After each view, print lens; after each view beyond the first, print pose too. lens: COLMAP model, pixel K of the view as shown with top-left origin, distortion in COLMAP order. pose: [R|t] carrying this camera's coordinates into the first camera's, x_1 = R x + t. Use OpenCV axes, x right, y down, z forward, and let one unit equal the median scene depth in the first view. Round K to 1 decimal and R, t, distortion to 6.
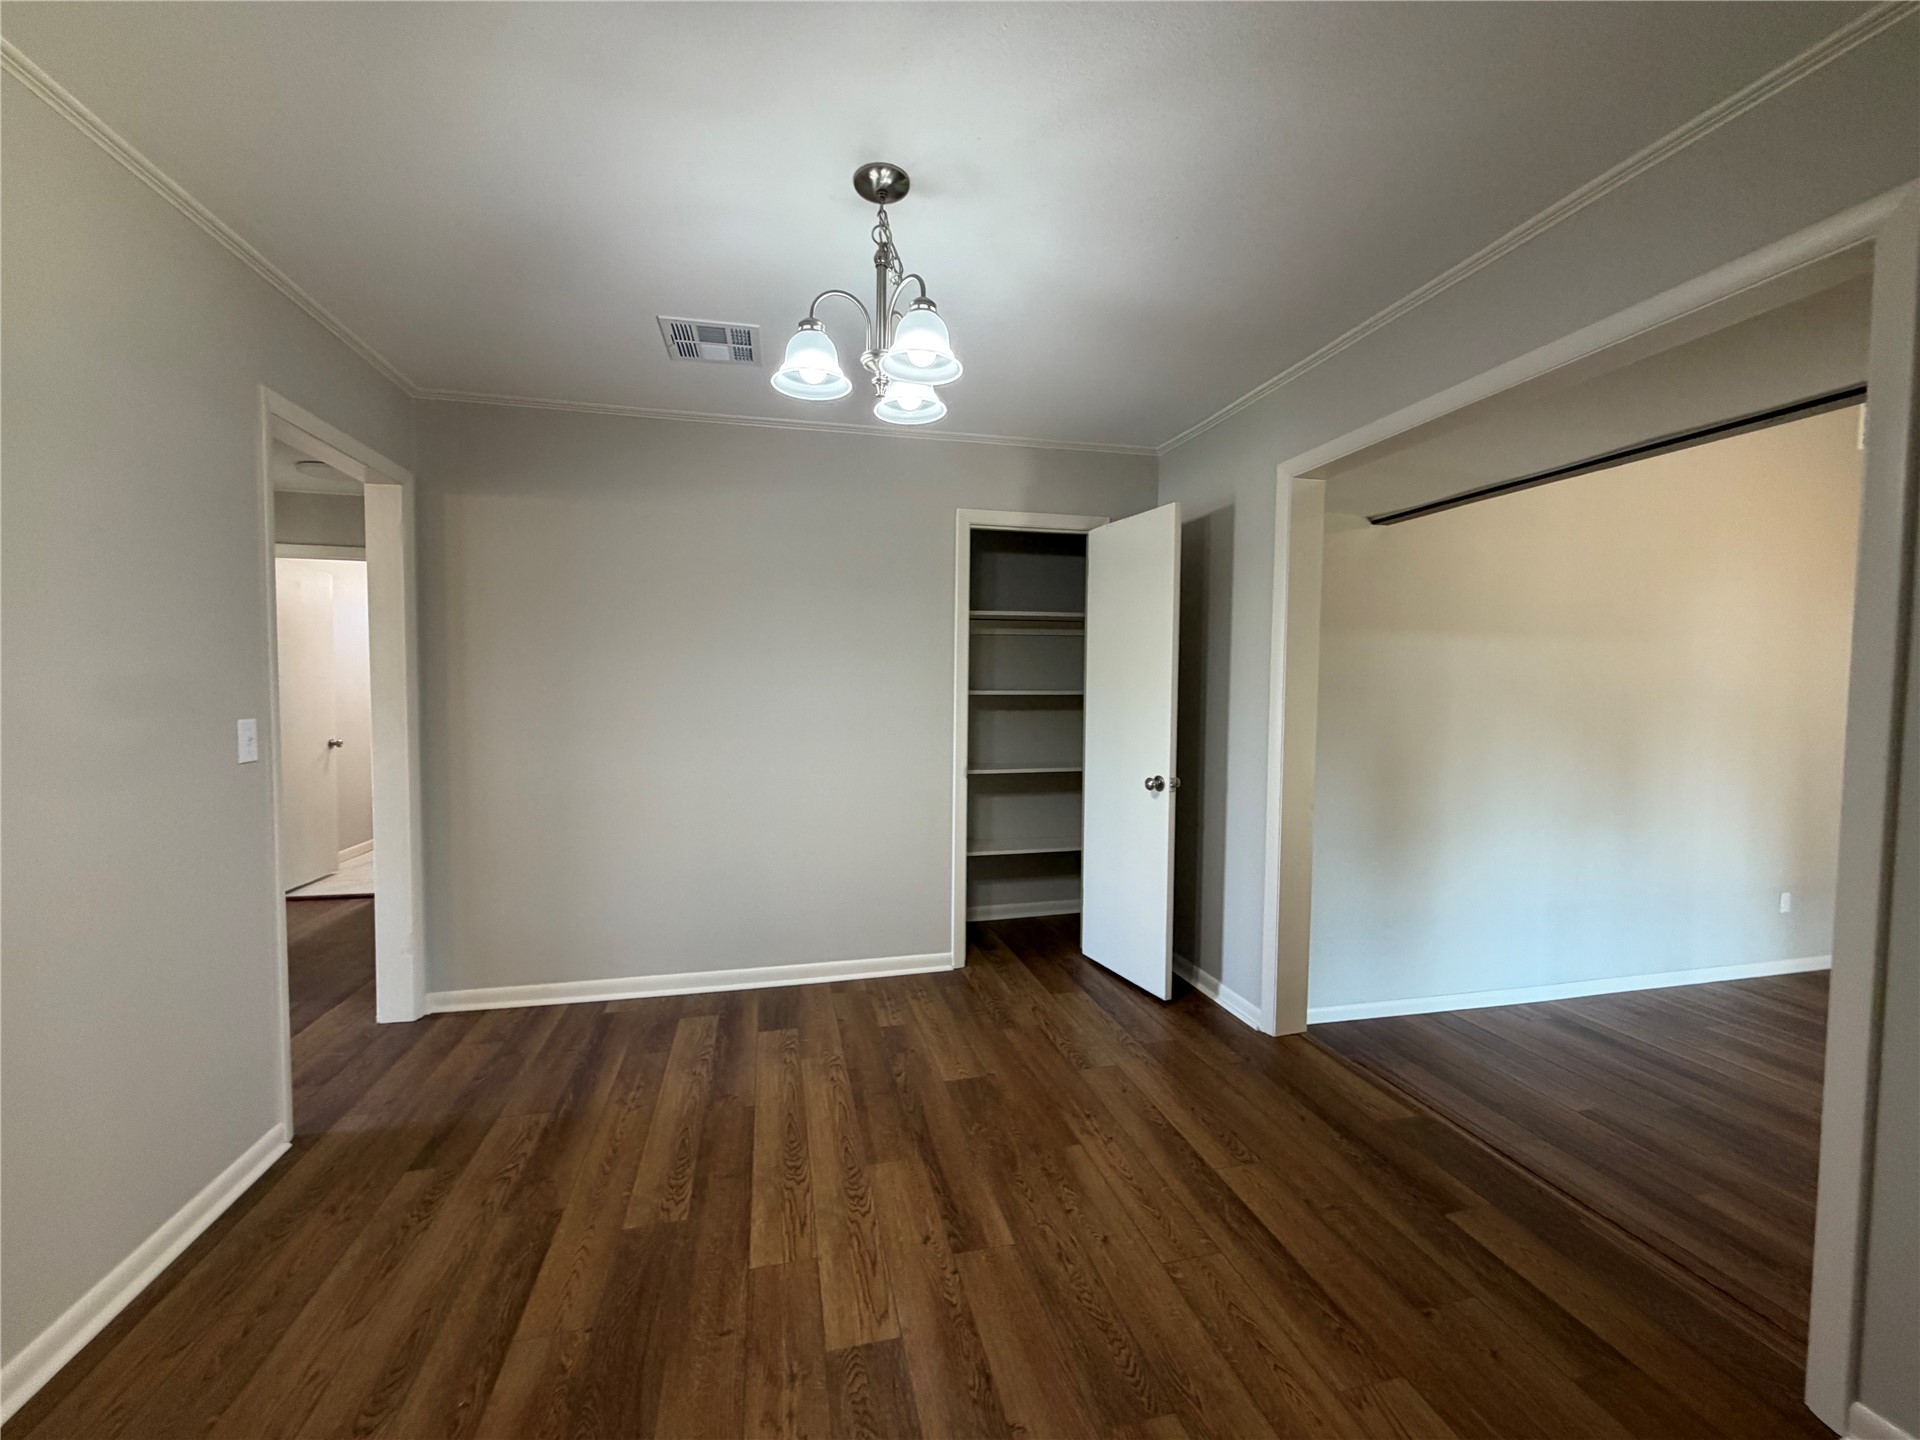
lens RADIAL K [[768.4, 0, 961.3], [0, 768.4, 721.1], [0, 0, 1]] dist [-0.004997, 0.000708]
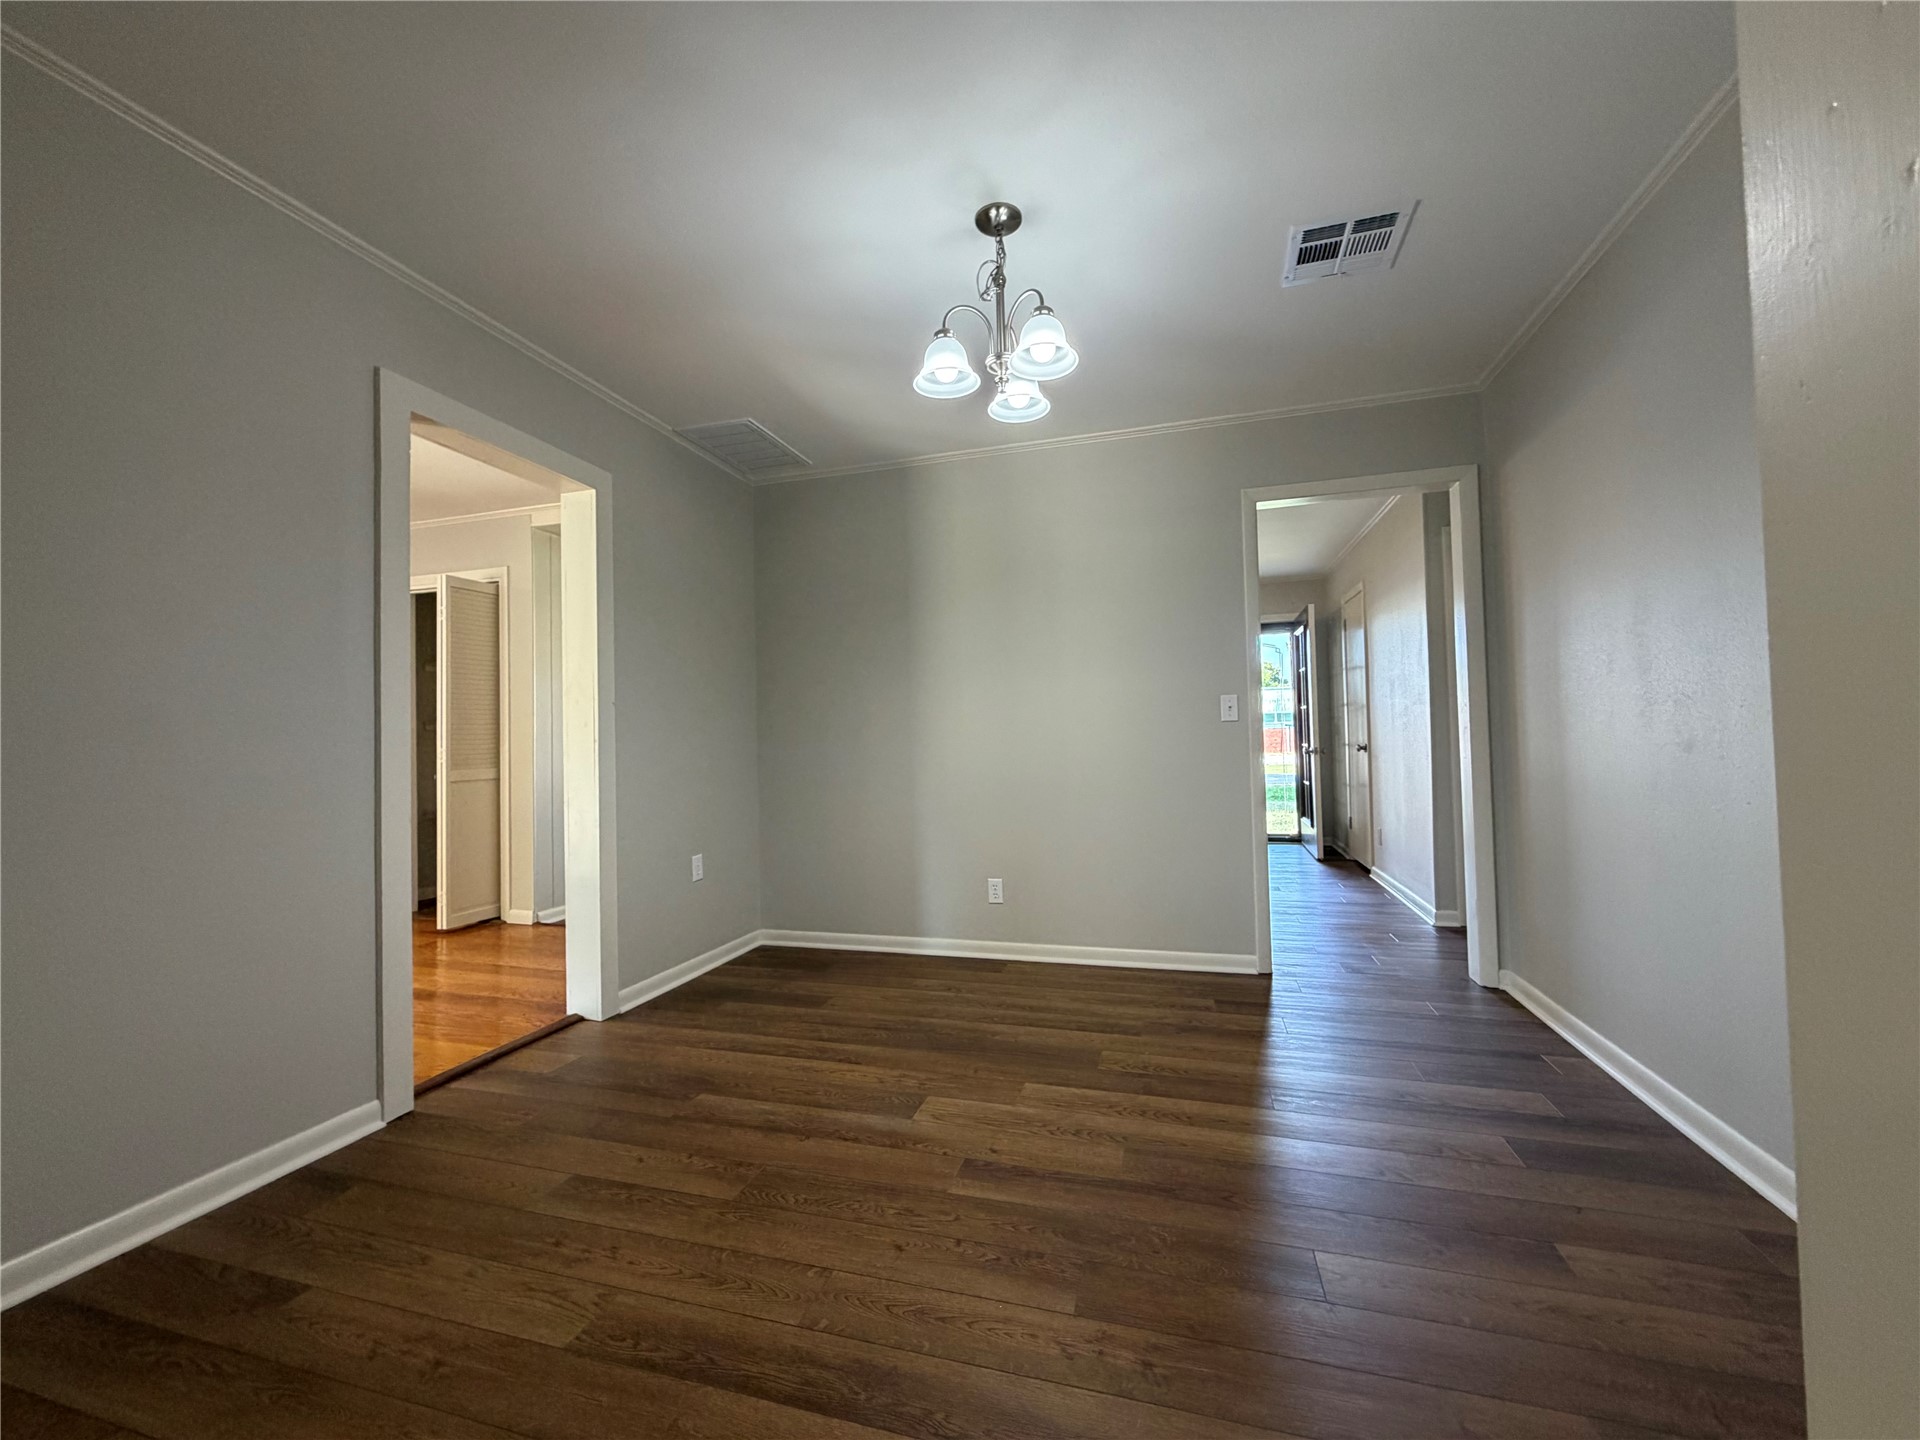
lens RADIAL K [[768.4, 0, 955.9], [0, 768.4, 718.8], [0, 0, 1]] dist [-0.004997, 0.000708]
pose [[-0.506420, -0.021235, -0.862026, 0.934819], [-0.018595, 0.999733, -0.013703, 0.091975], [0.862087, 0.009090, -0.506679, 1.522071]]
